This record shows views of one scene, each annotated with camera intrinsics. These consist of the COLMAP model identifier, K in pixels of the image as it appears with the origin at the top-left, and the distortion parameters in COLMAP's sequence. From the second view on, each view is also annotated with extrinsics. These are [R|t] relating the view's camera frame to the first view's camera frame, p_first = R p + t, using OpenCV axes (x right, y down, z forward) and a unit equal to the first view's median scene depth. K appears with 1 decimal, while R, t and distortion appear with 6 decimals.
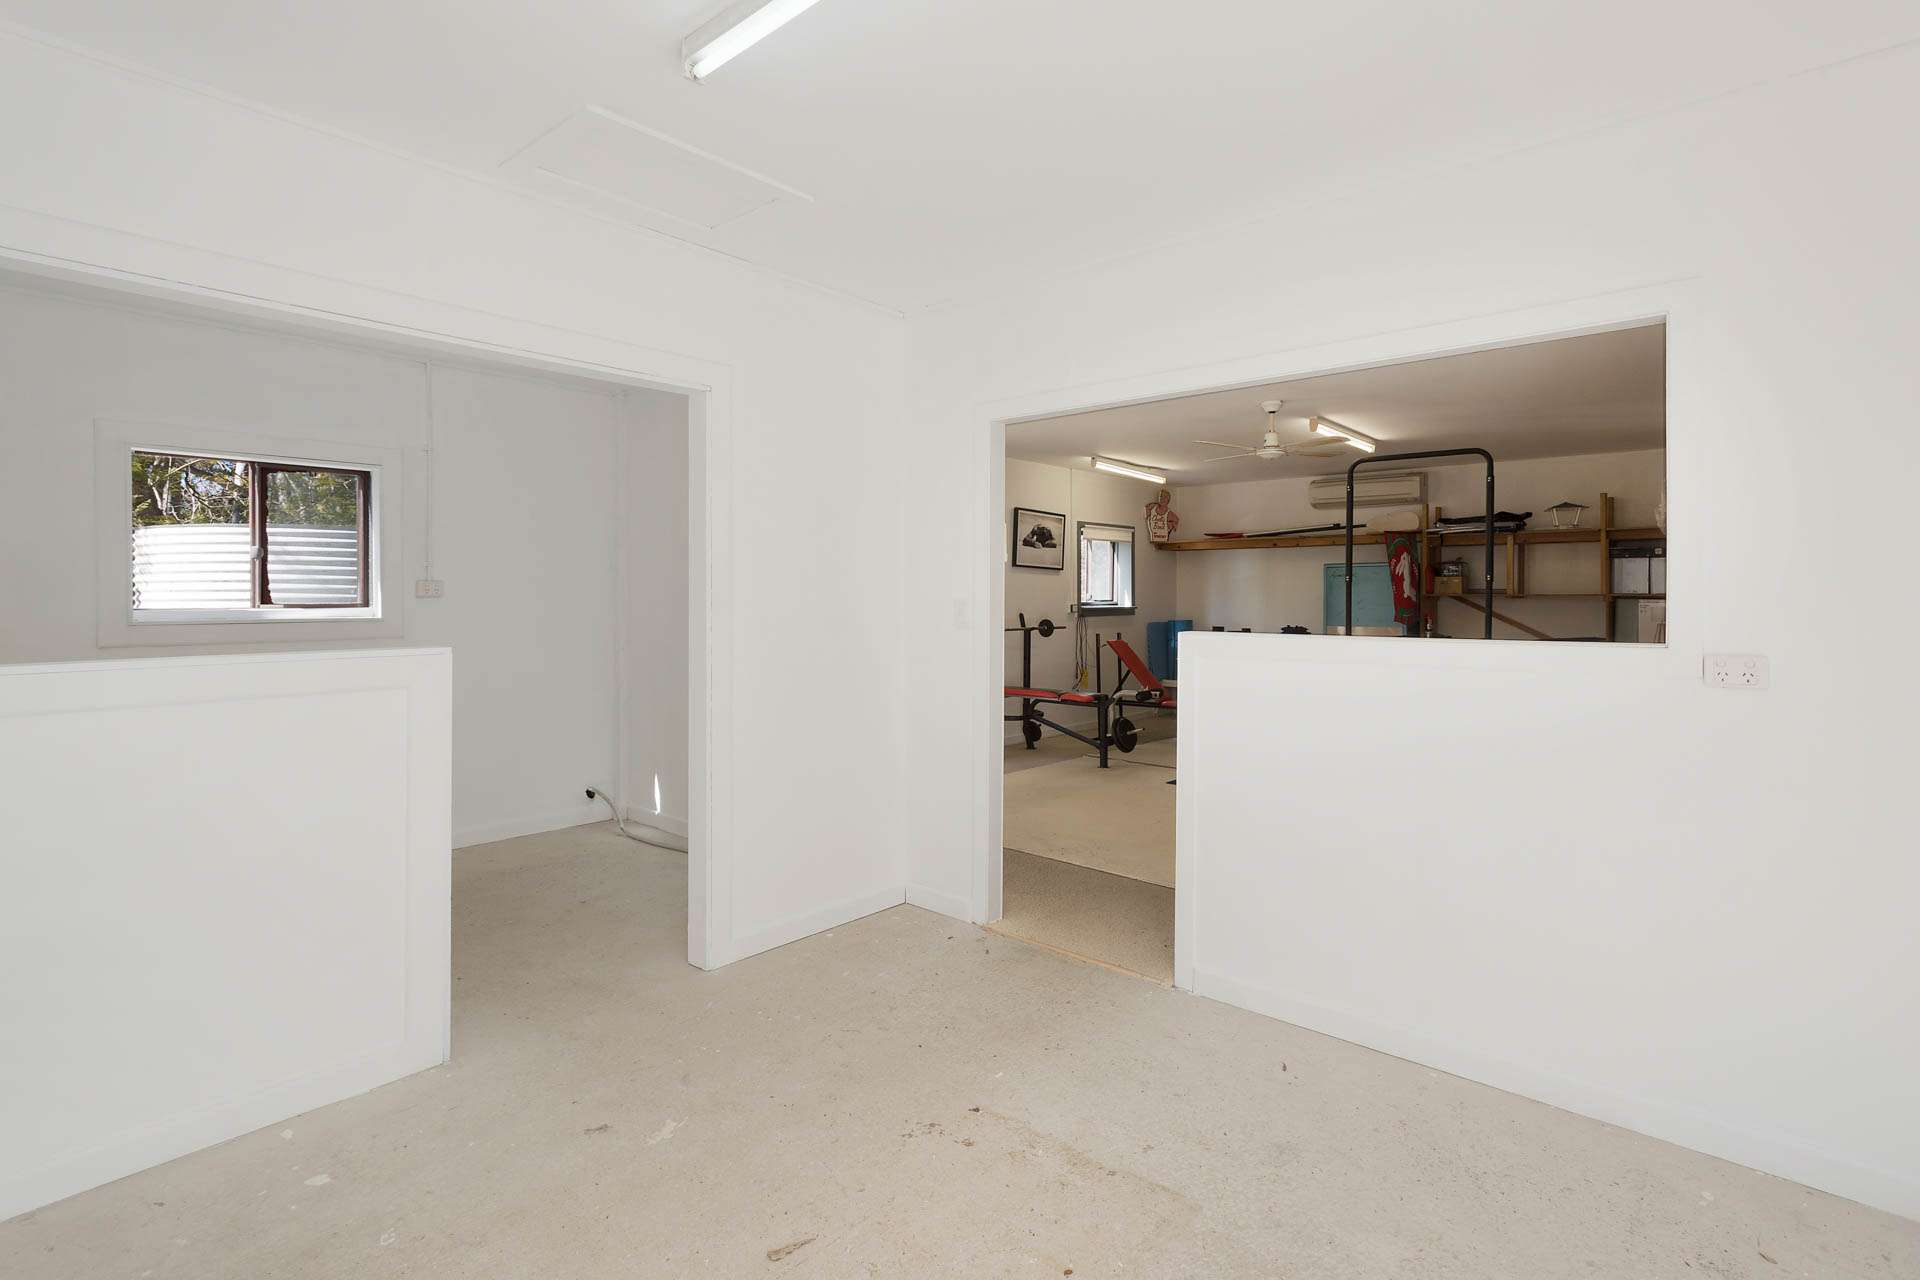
lens RADIAL K [[909.9, 0, 963.0], [0, 909.9, 620.7], [0, 0, 1]] dist [-0.003307, -0.000194]
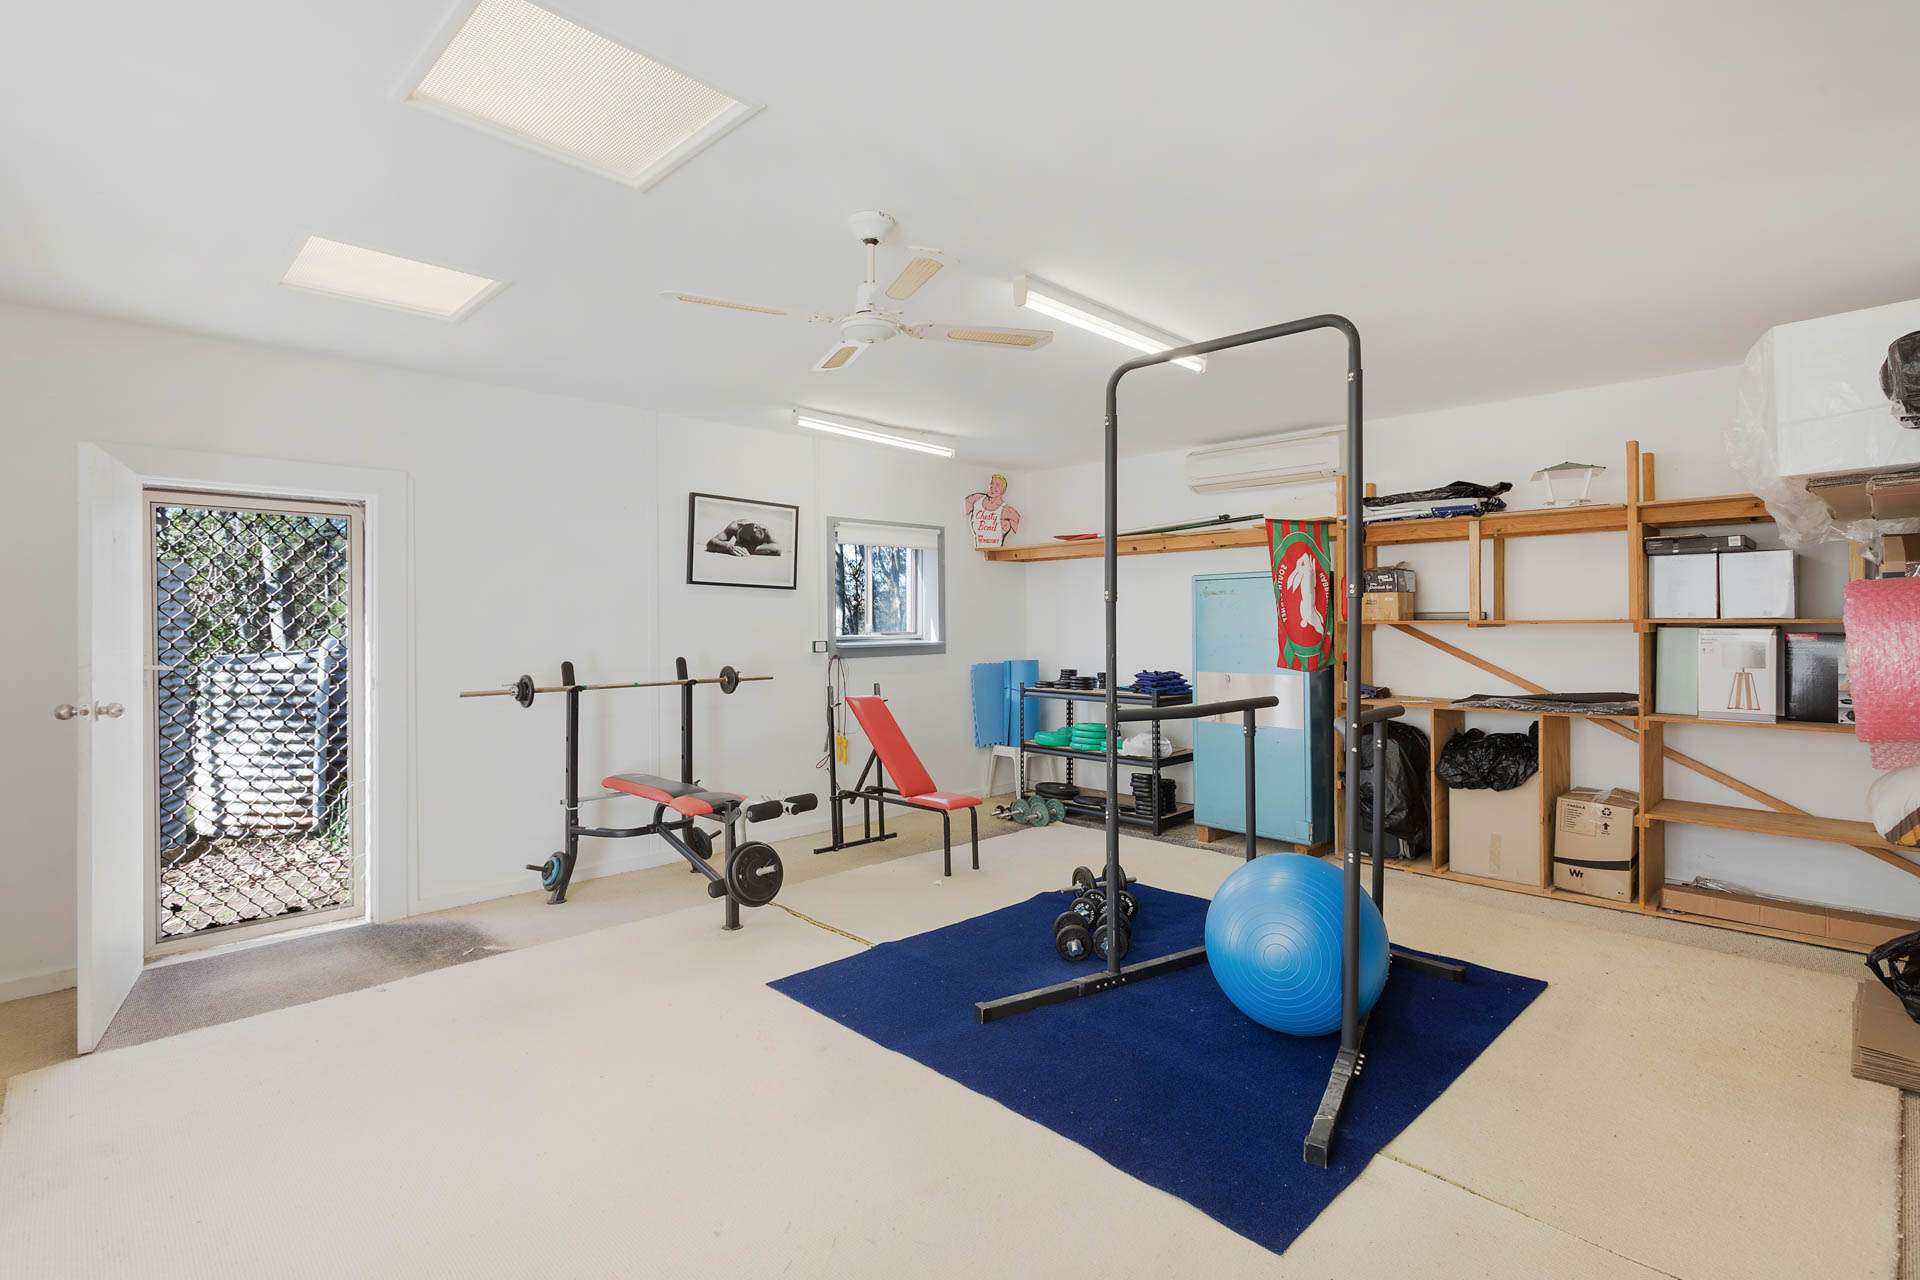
lens RADIAL K [[909.9, 0, 957.5], [0, 909.9, 638.2], [0, 0, 1]] dist [-0.003307, -0.000194]
pose [[0.998549, -0.008103, -0.053231, 0.284268], [0.007582, 0.999921, -0.009988, -0.013622], [0.053308, 0.009570, 0.998532, 0.373233]]
